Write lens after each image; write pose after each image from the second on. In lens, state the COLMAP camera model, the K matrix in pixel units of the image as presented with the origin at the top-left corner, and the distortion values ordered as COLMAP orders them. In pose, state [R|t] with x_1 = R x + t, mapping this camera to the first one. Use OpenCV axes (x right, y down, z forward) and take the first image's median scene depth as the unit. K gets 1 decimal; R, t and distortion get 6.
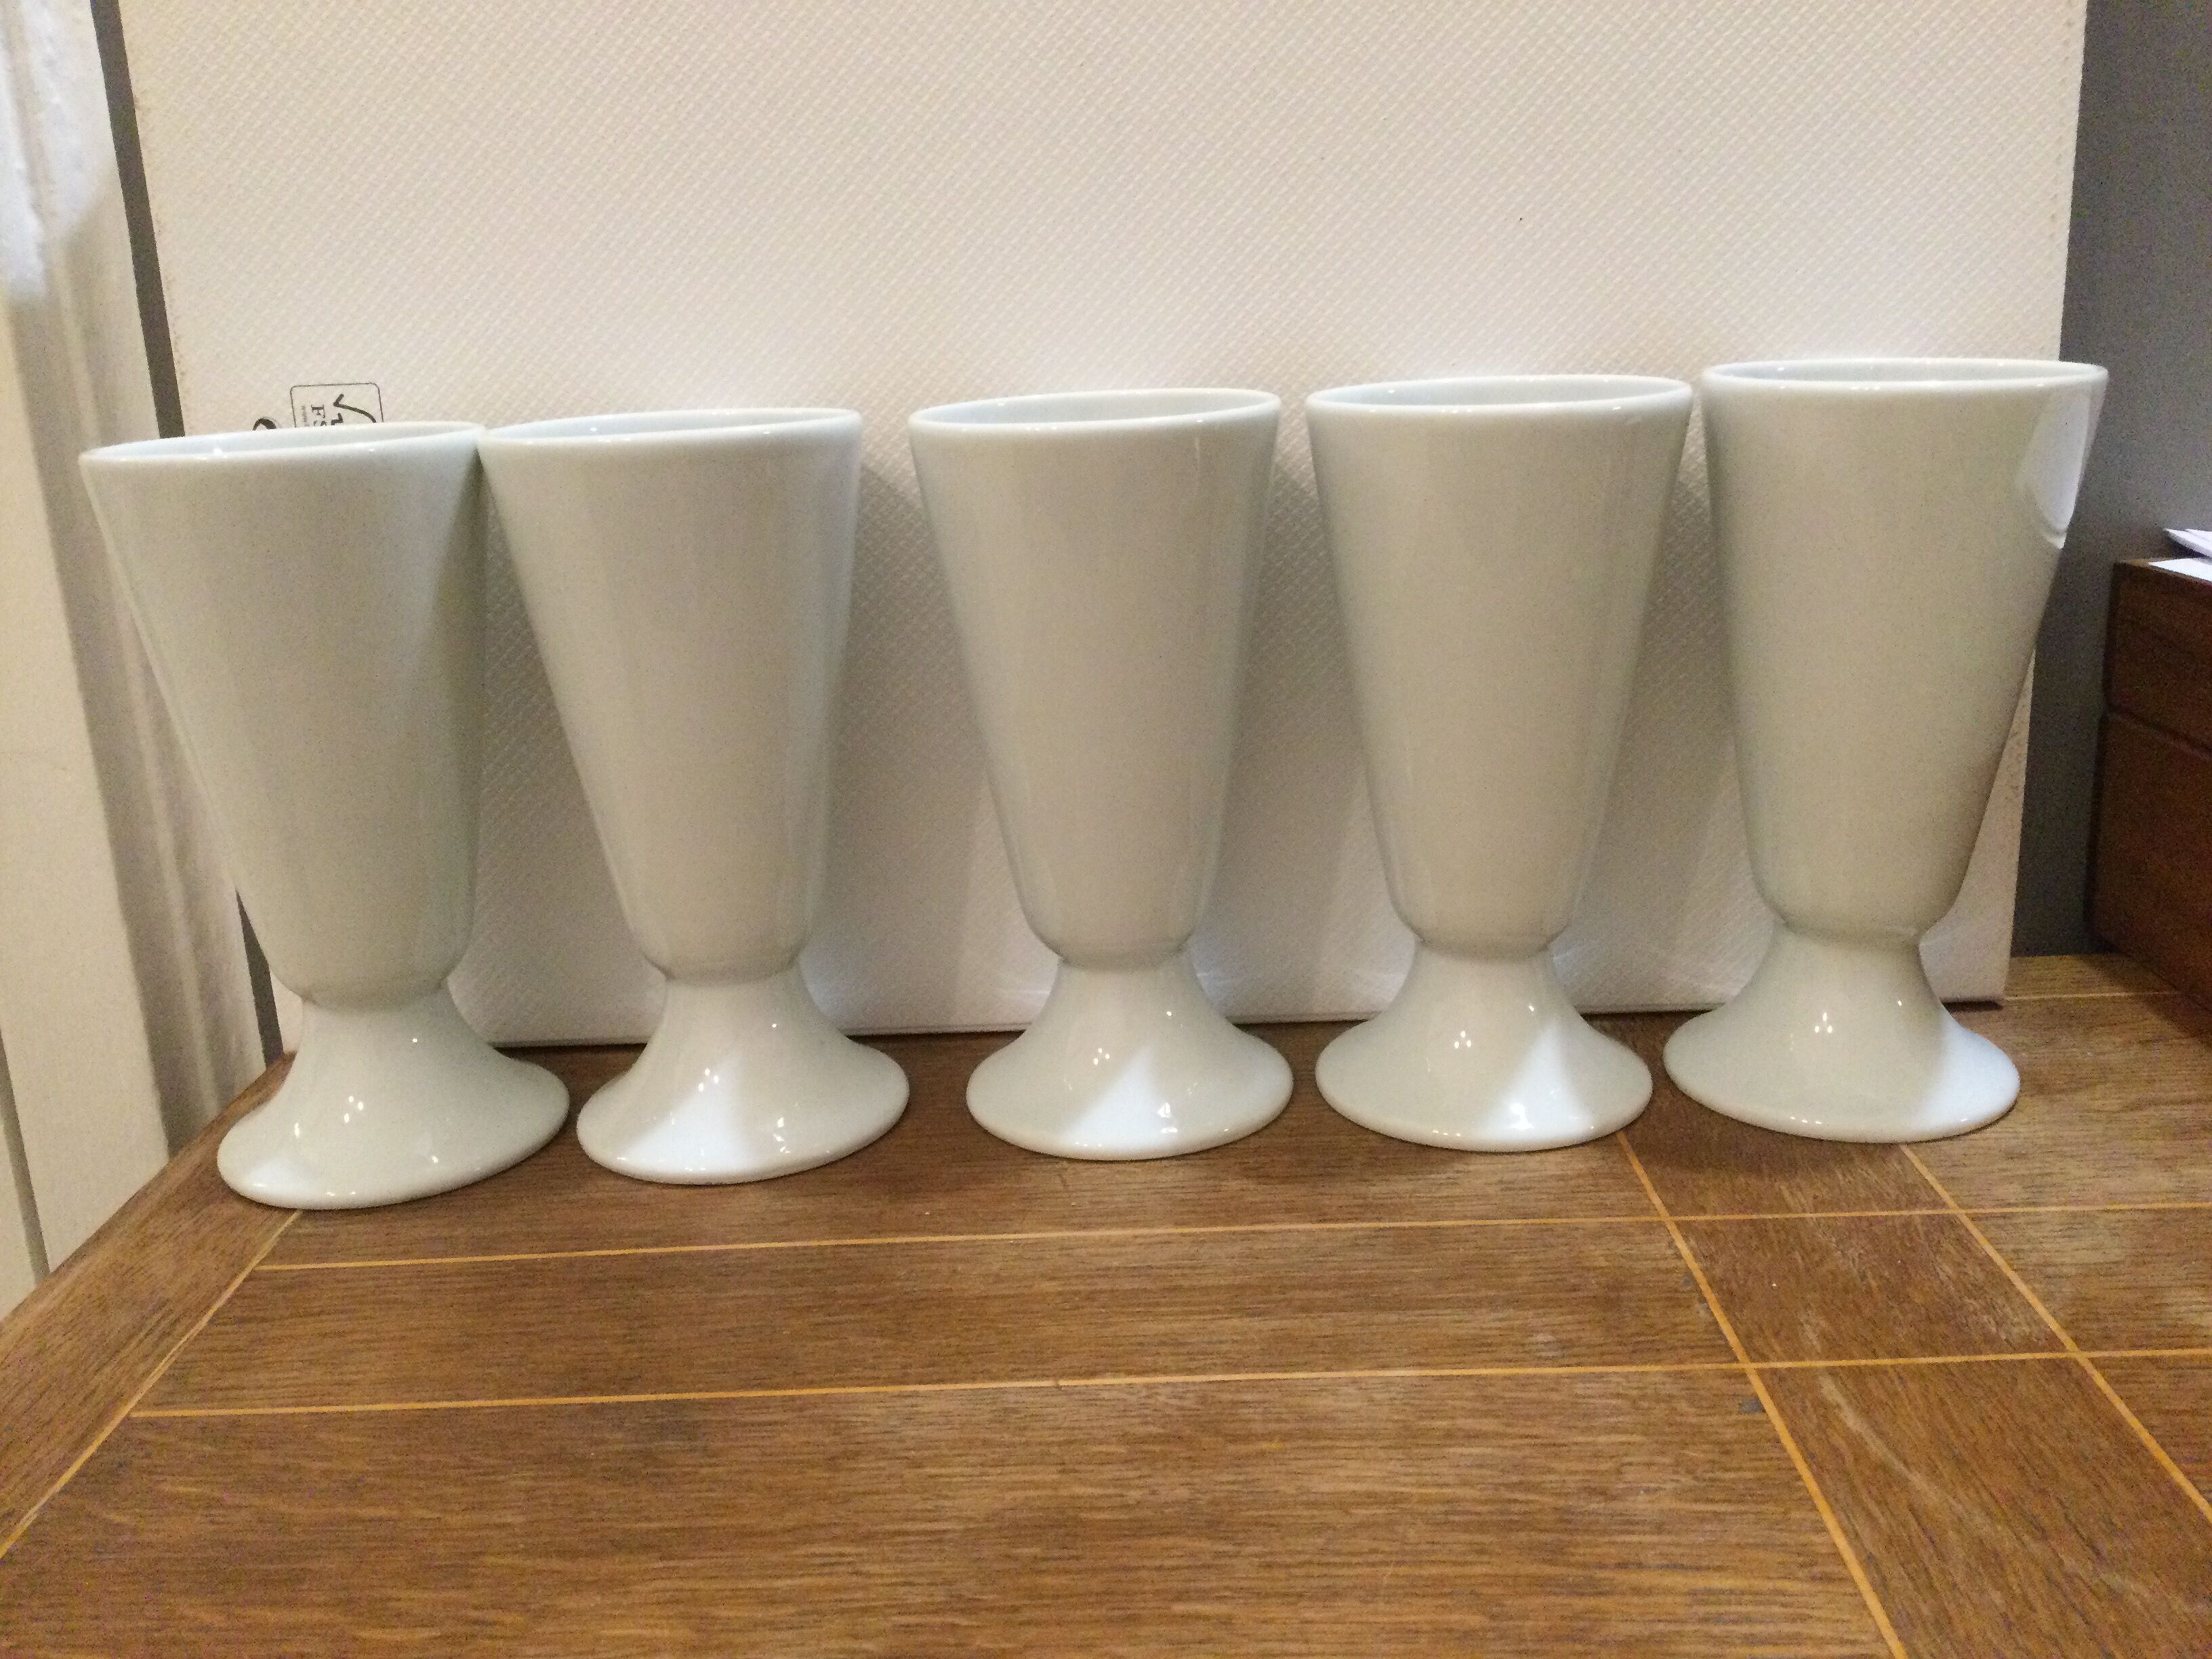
lens RADIAL K [[1968.3, 0, 1106.0], [0, 1968.3, 829.5], [0, 0, 1]] dist [0.070477, -0.115821]
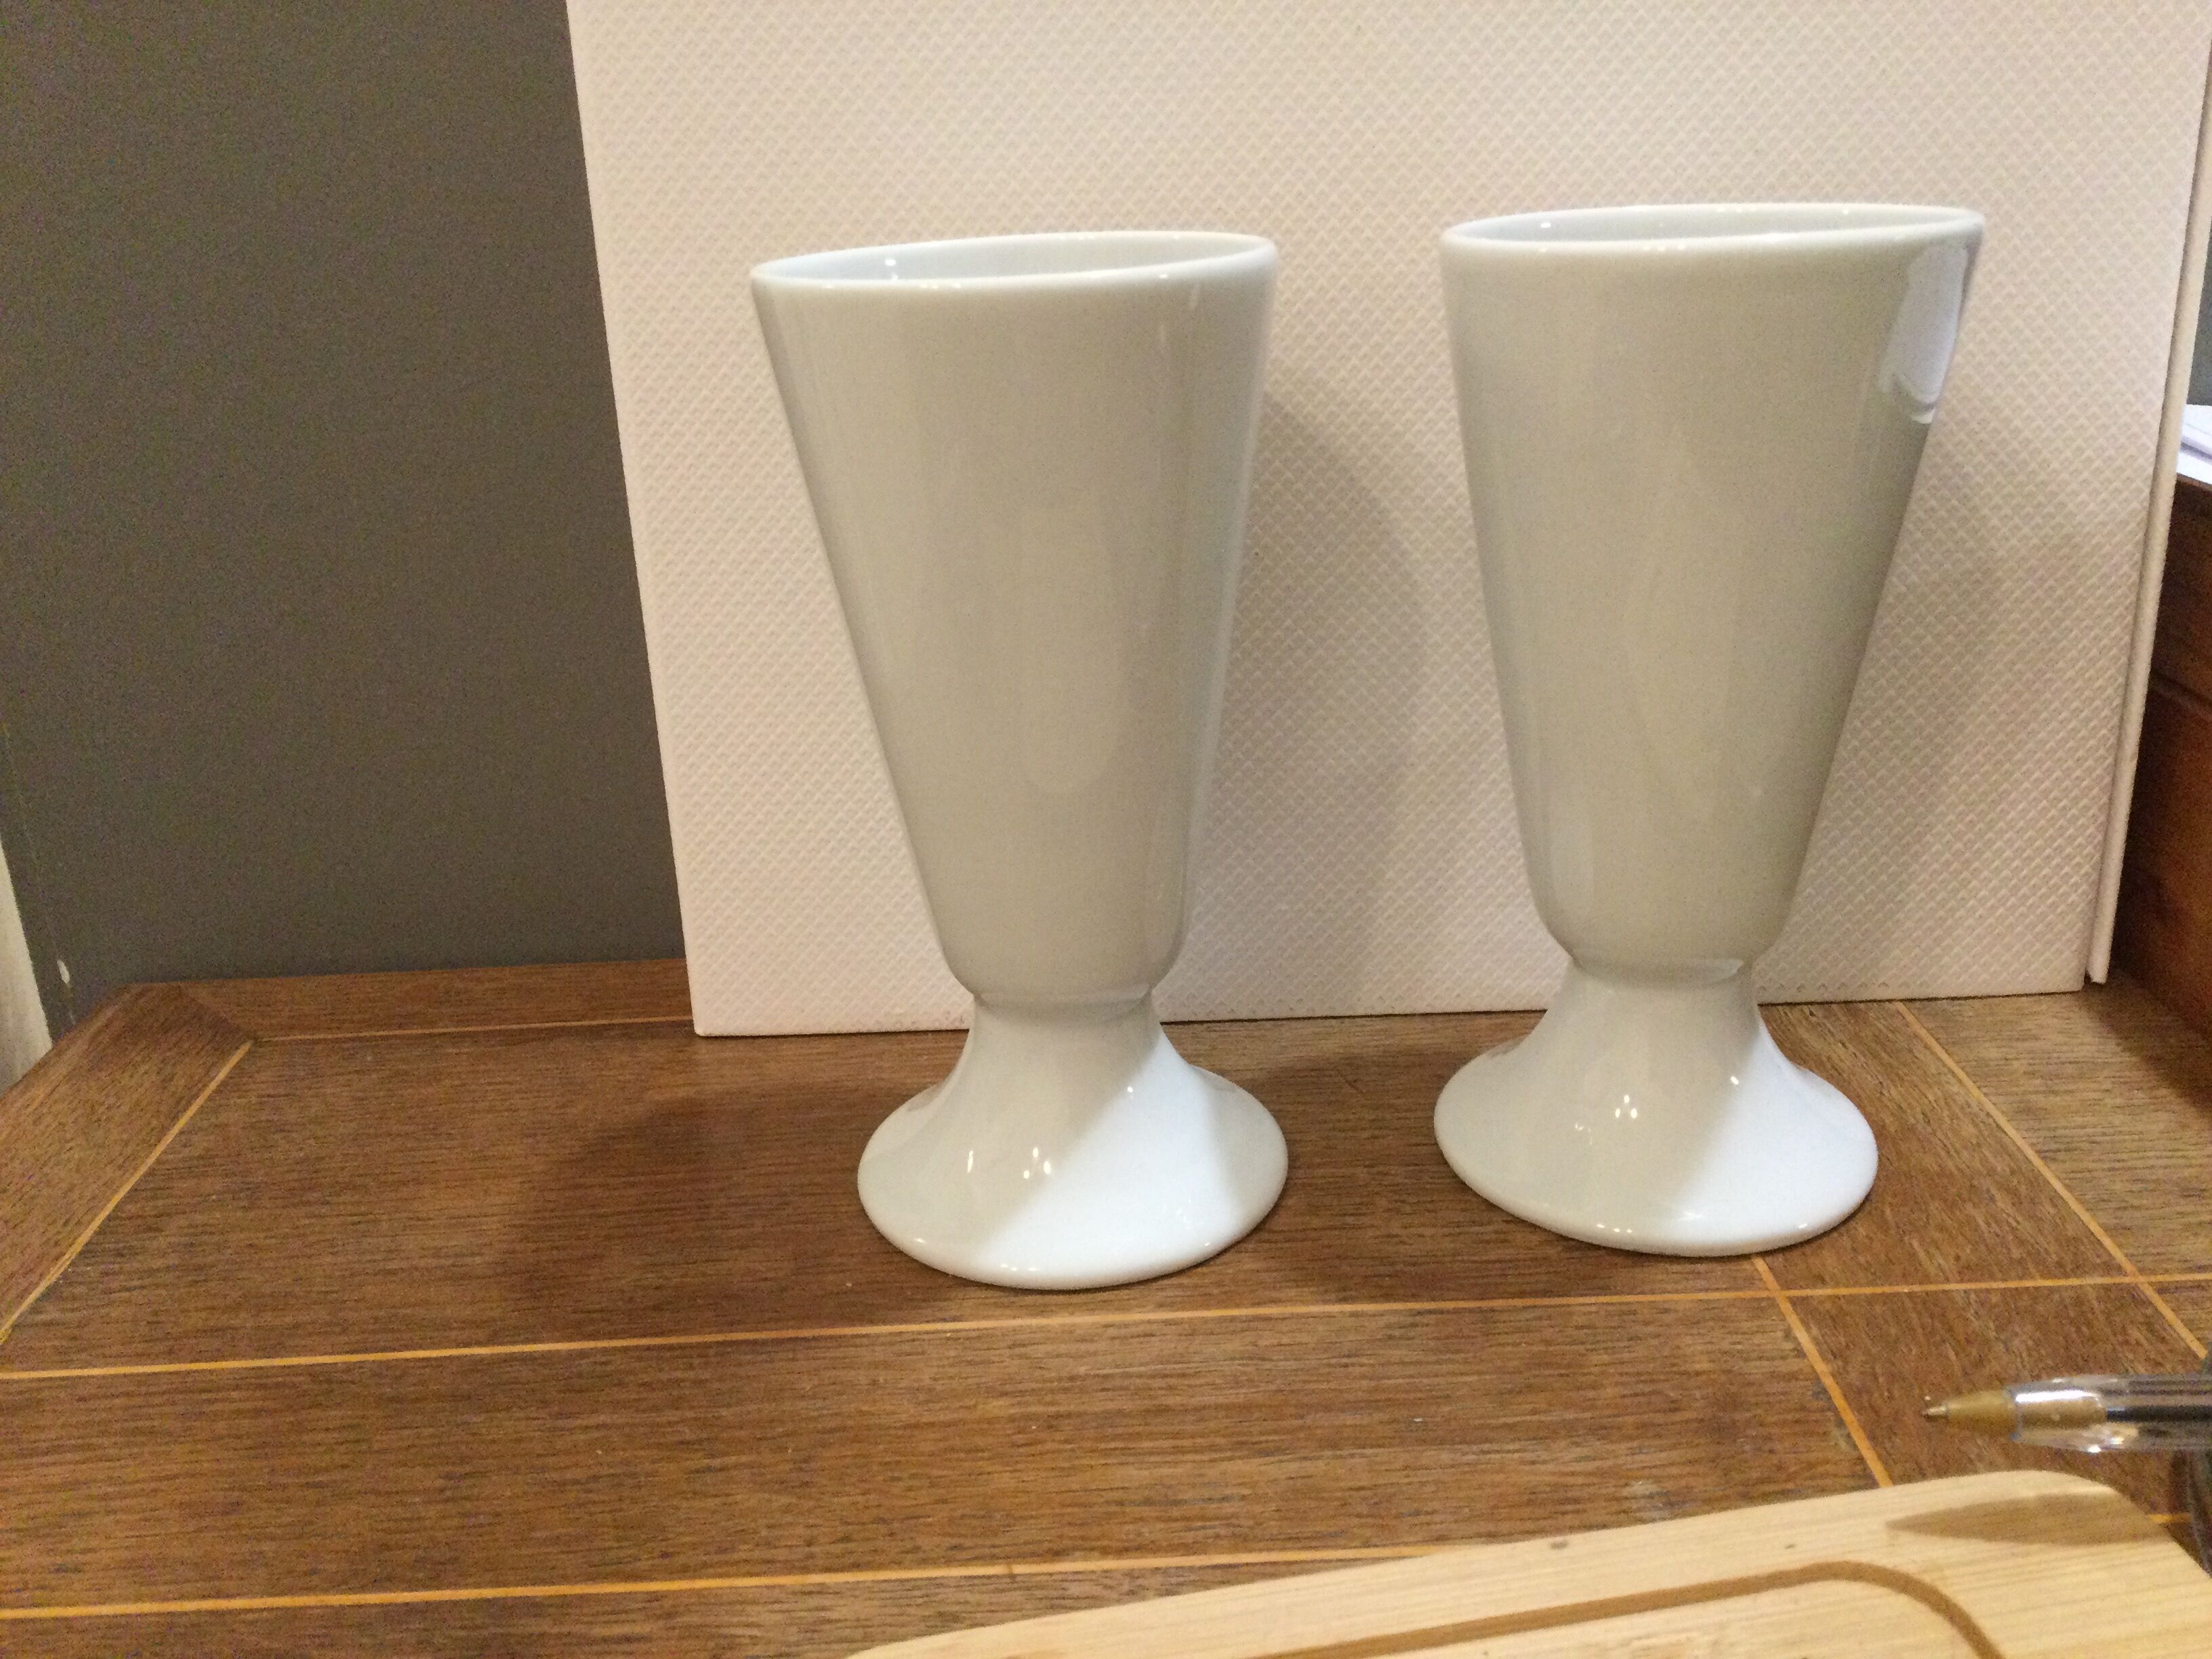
lens RADIAL K [[1968.3, 0, 1106.0], [0, 1968.3, 829.5], [0, 0, 1]] dist [0.070477, -0.115821]
pose [[0.999445, -0.008982, 0.032074, -0.009285], [0.006111, 0.996056, 0.088515, -0.063358], [-0.032742, -0.088270, 0.995558, 0.247893]]
